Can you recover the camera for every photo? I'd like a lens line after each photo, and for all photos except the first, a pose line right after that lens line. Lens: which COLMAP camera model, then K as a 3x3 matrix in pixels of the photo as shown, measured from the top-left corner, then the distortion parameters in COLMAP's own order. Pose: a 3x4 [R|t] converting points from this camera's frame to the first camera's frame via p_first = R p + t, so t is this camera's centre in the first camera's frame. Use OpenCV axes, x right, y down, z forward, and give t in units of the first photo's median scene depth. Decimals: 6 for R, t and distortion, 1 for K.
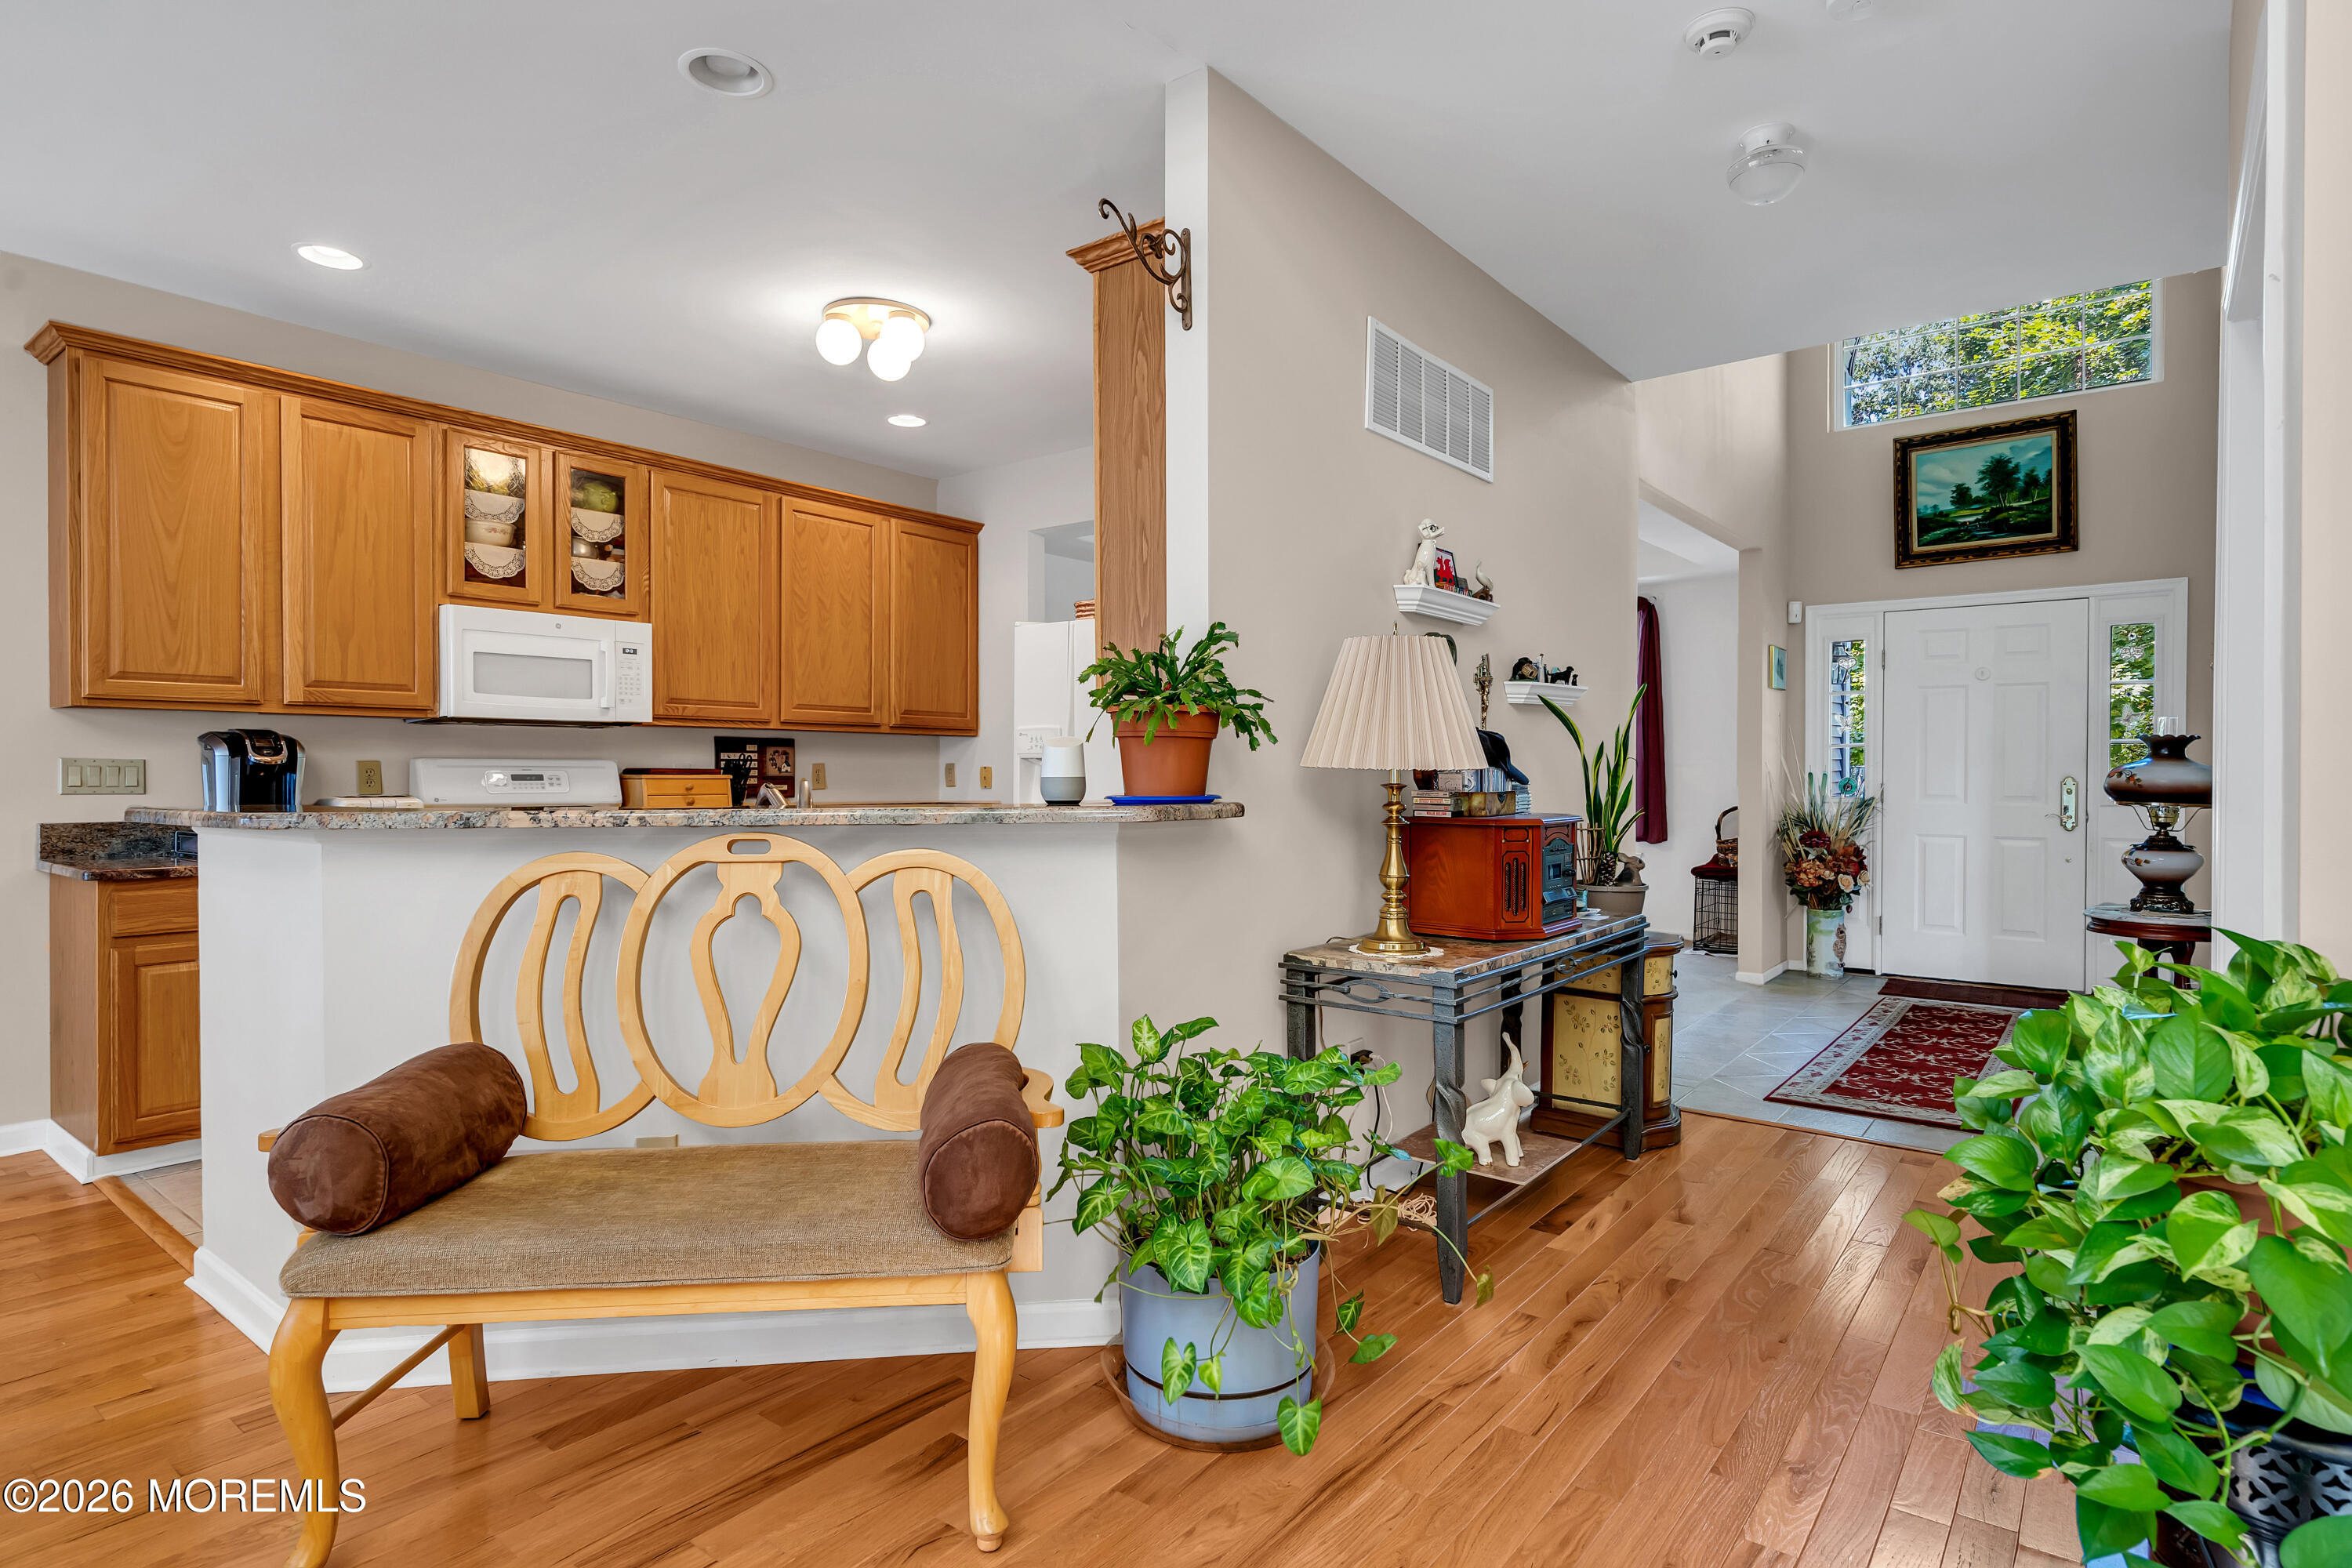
lens RADIAL K [[1234.3, 0, 1174.8], [0, 1234.3, 780.6], [0, 0, 1]] dist [0.003383, 0.000477]
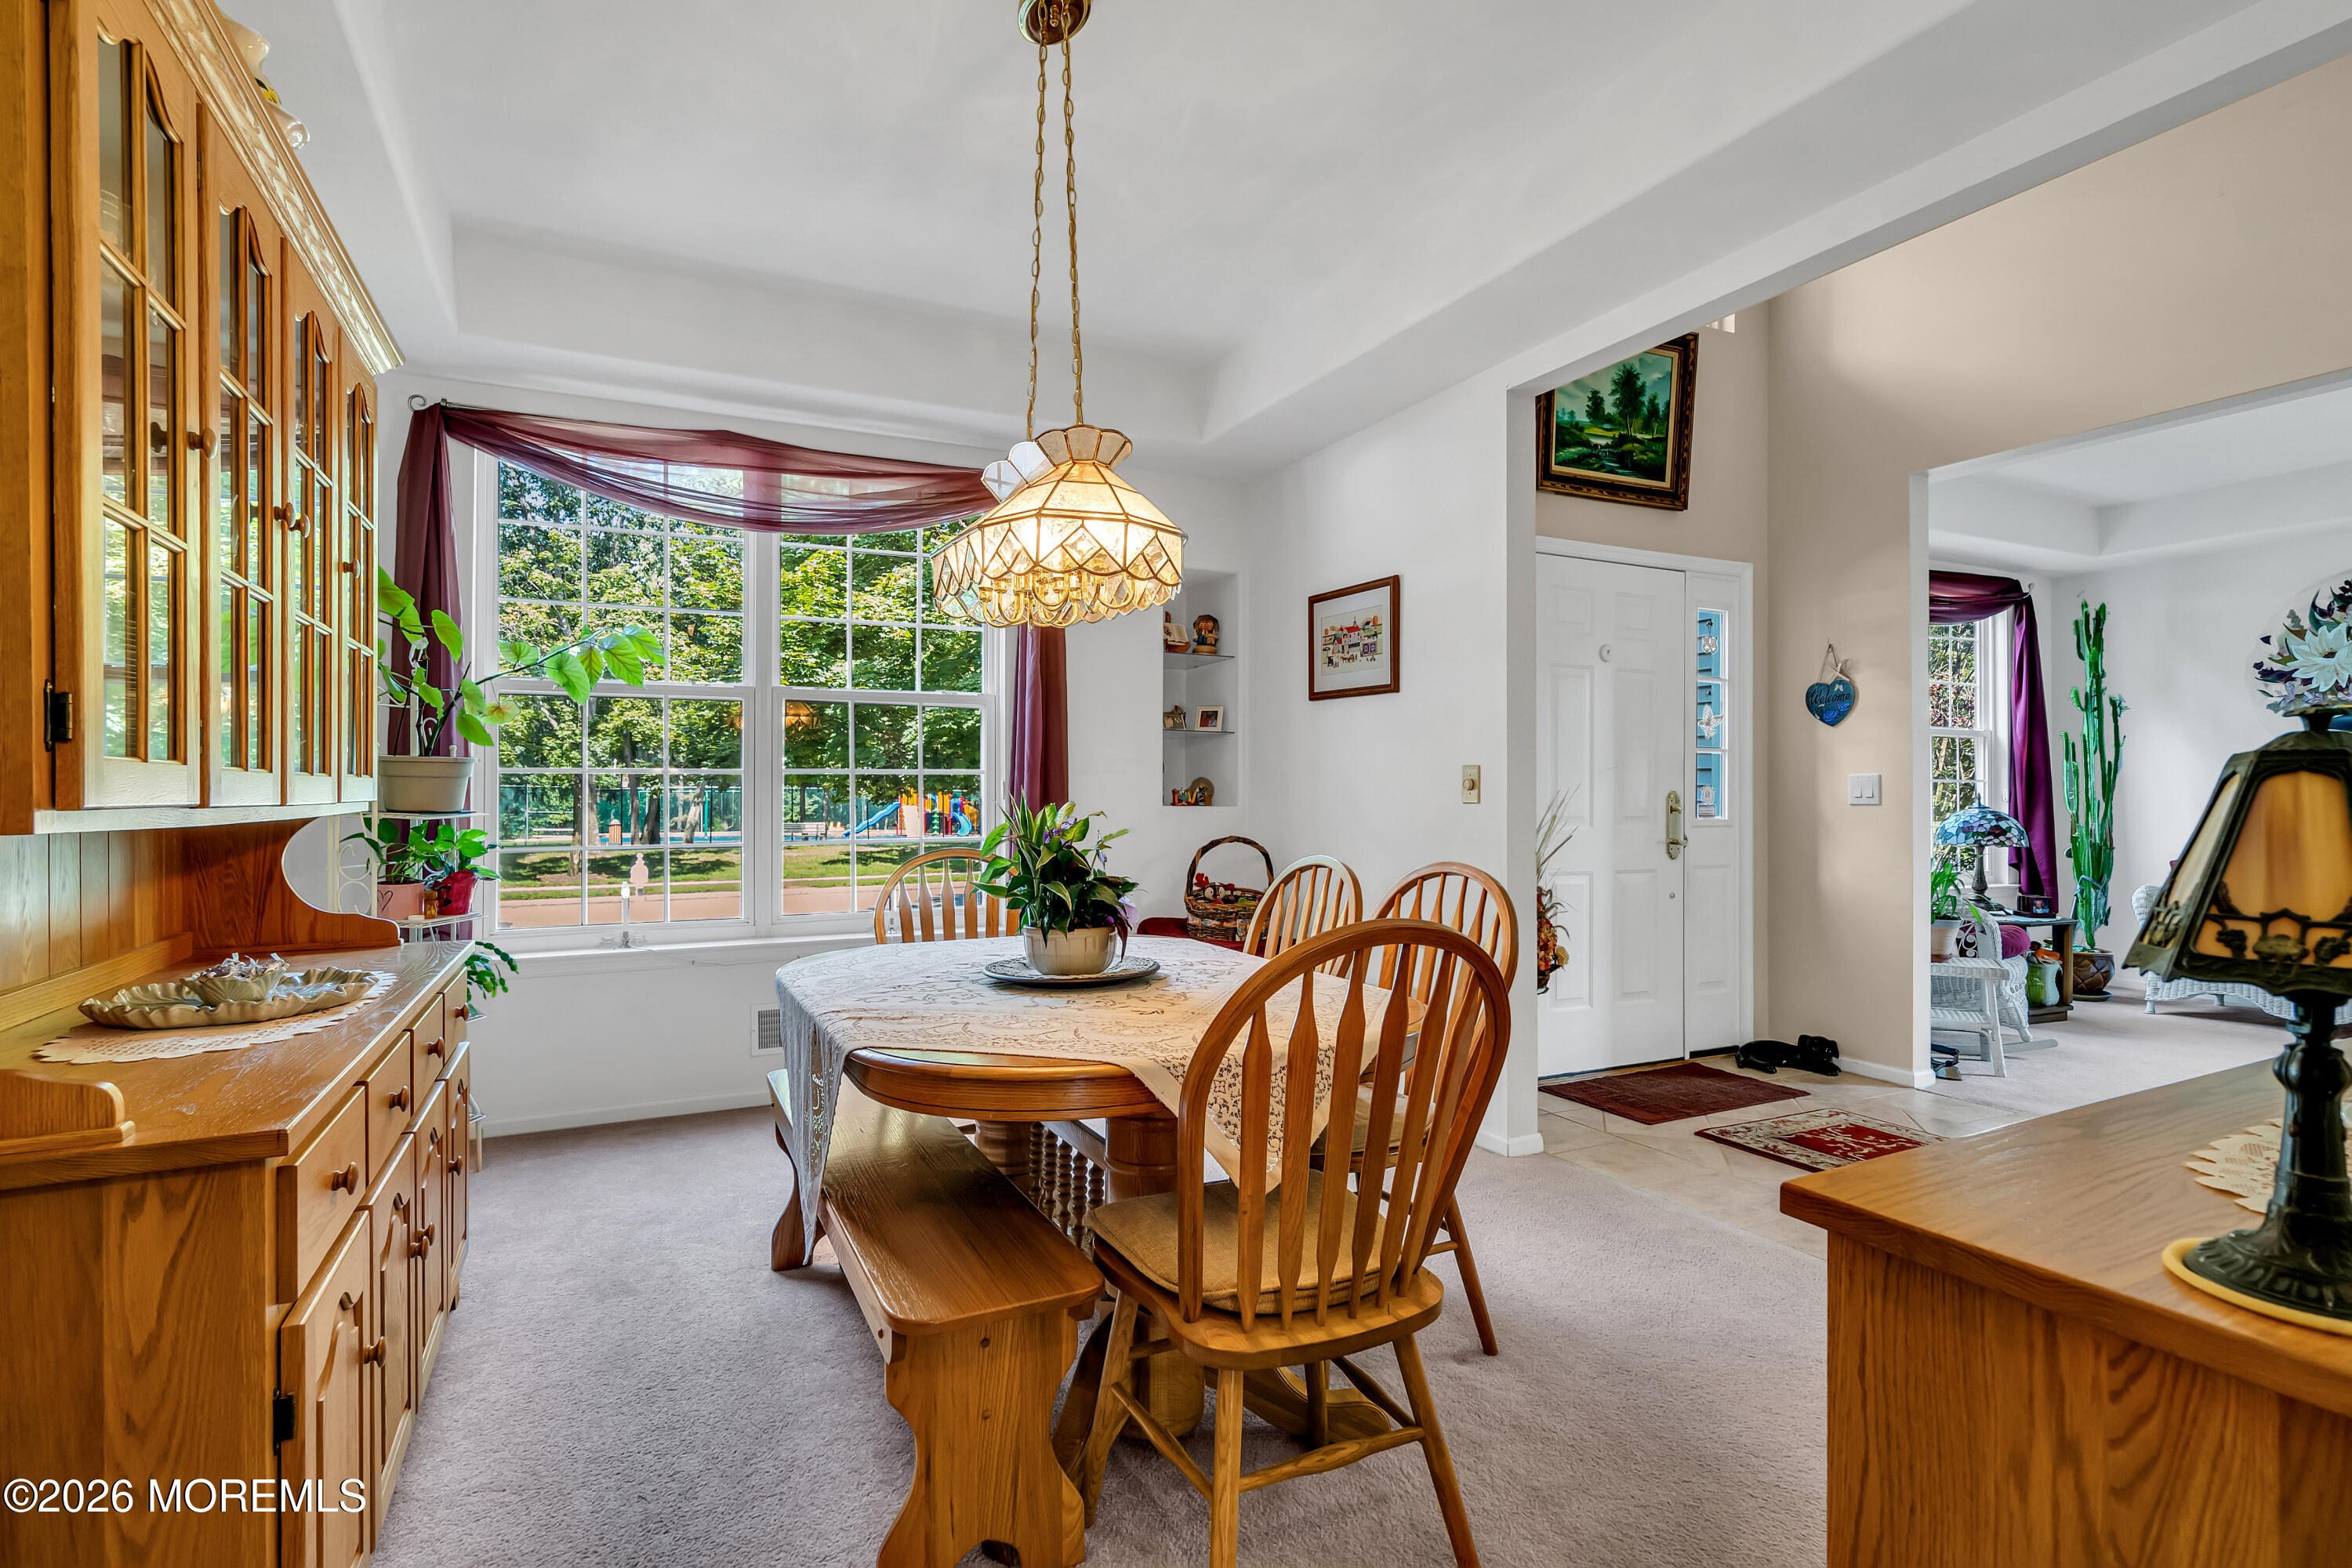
lens RADIAL K [[1146.7, 0, 1173.4], [0, 1146.7, 781.5], [0, 0, 1]] dist [0.000447, 0.002085]
pose [[0.427007, 0.008290, 0.904210, -0.109085], [0.003287, 0.999937, -0.010720, -0.003052], [-0.904242, 0.007550, 0.426953, 1.235922]]
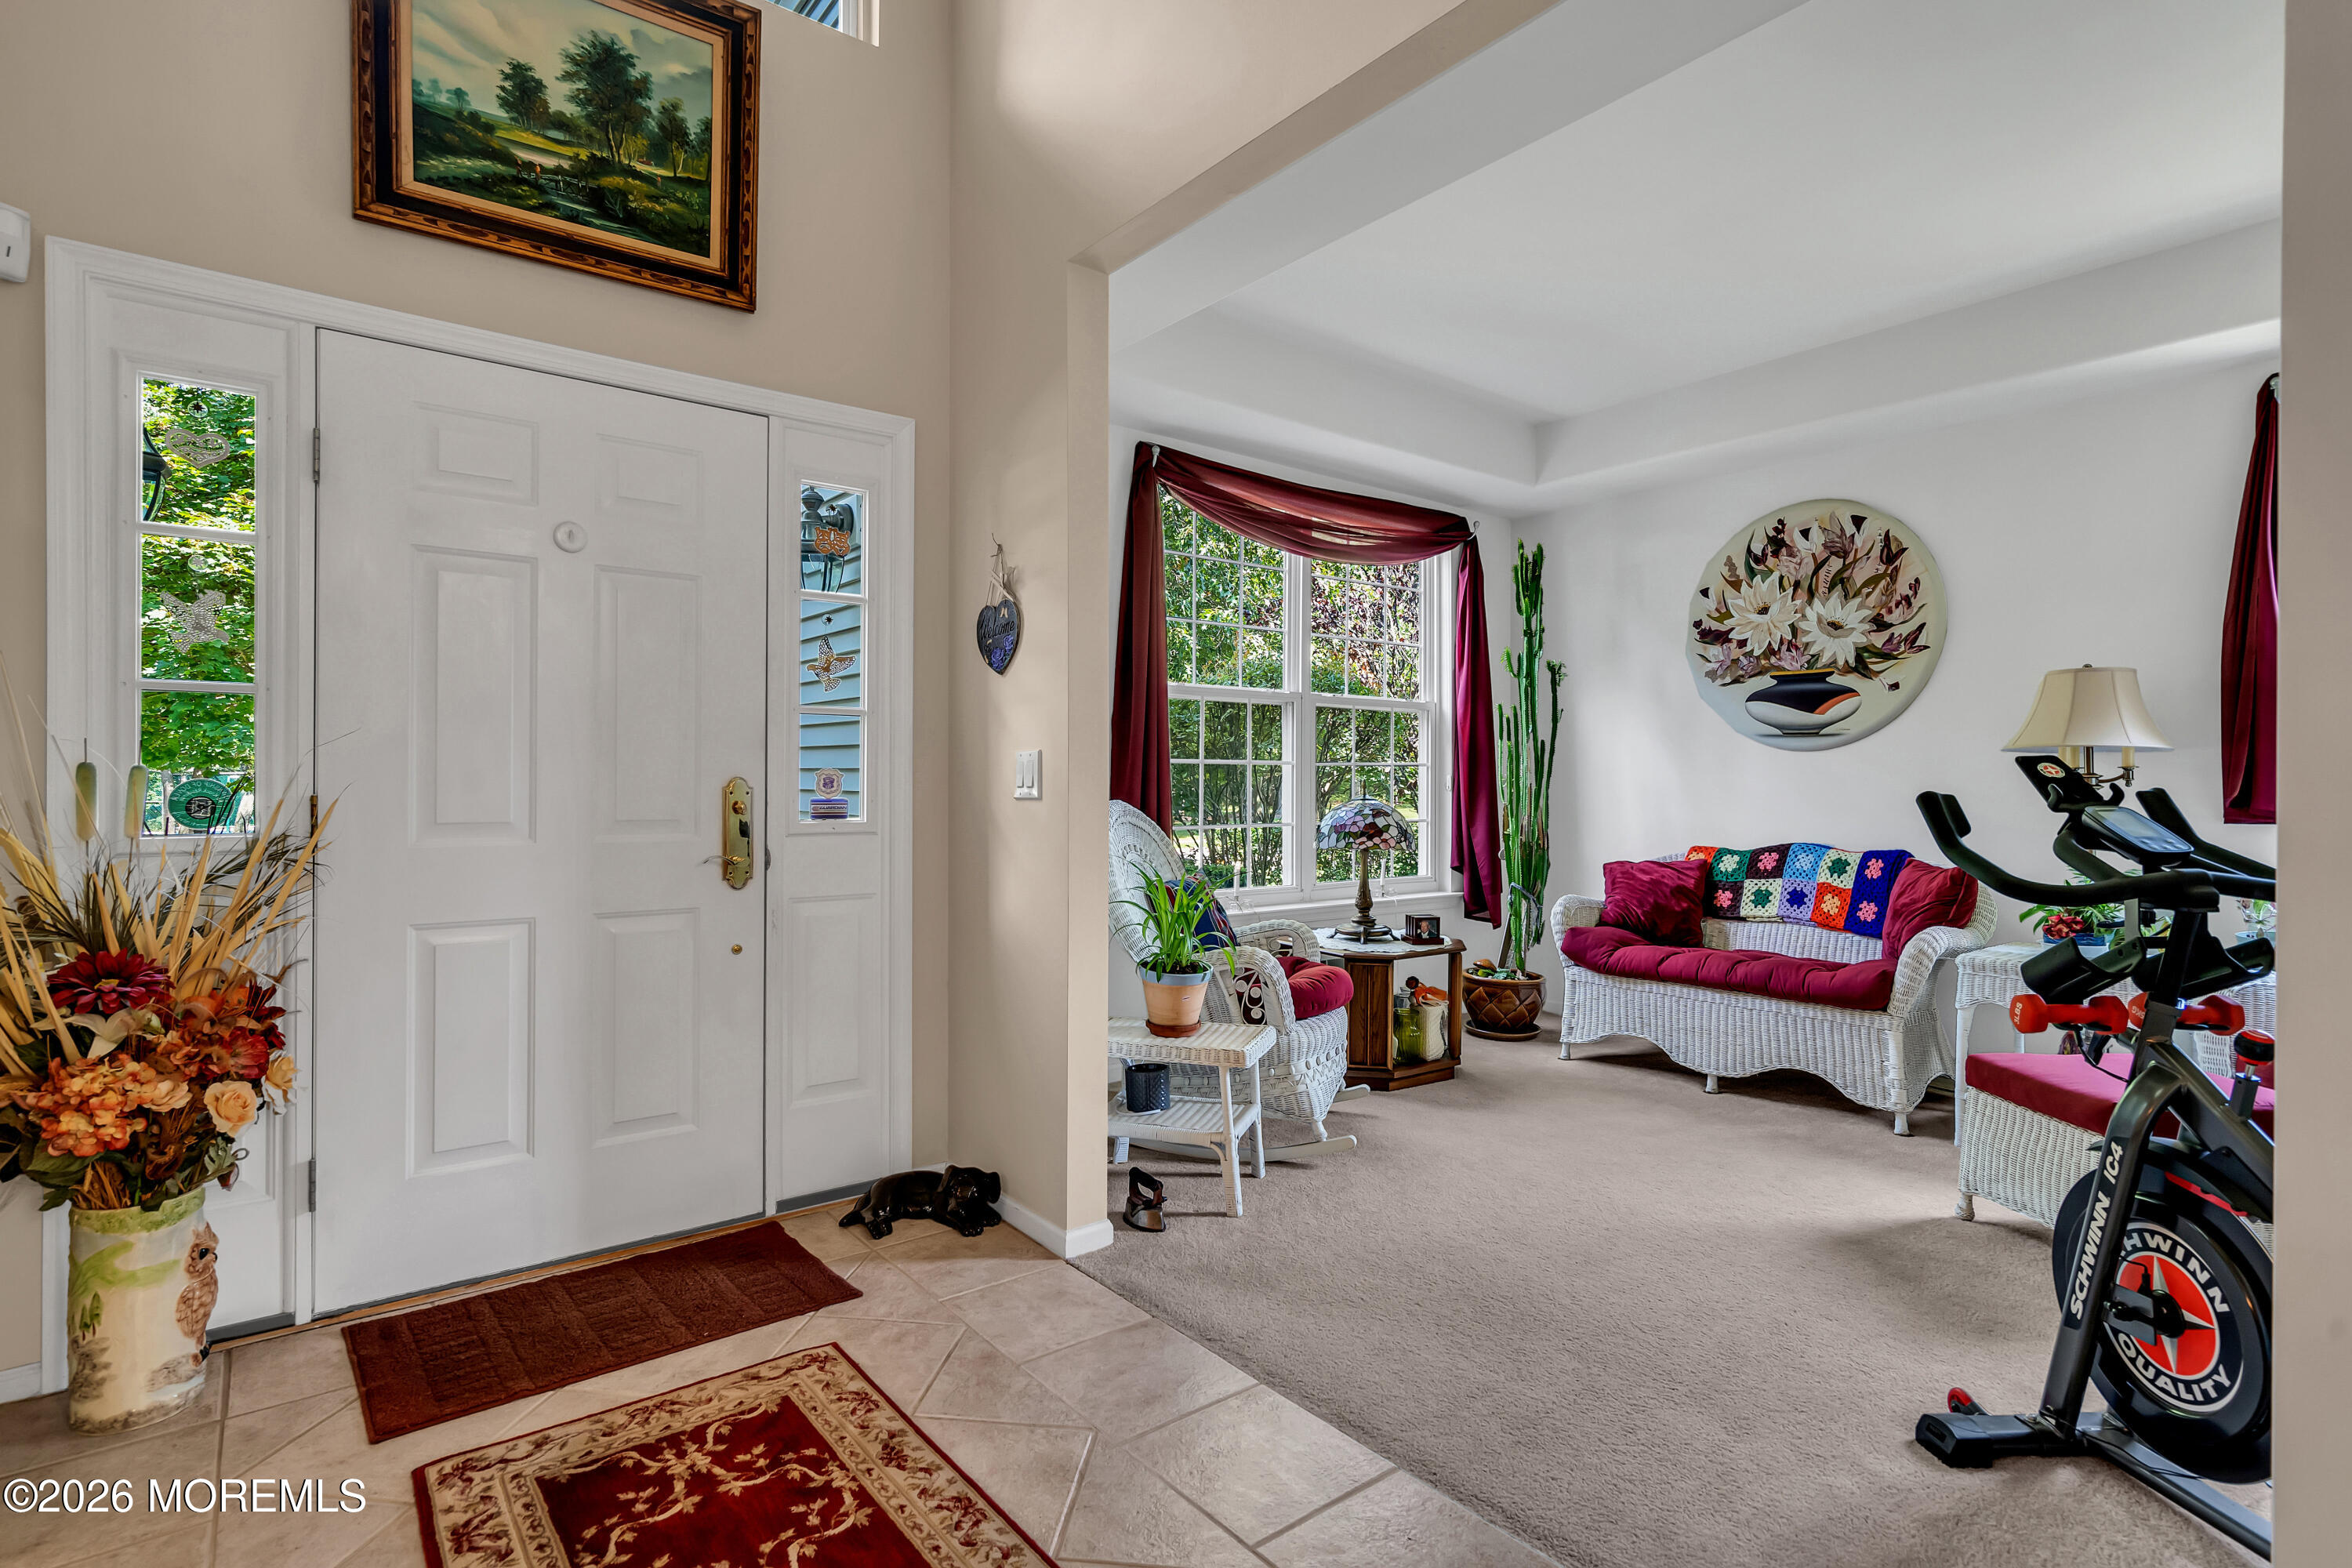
lens RADIAL K [[1146.7, 0, 1173.4], [0, 1146.7, 781.5], [0, 0, 1]] dist [0.000447, 0.002085]
pose [[0.231037, -0.002919, 0.972941, 0.413364], [0.003501, 0.999992, 0.002169, -0.002353], [-0.972939, 0.002905, 0.231046, 0.925139]]
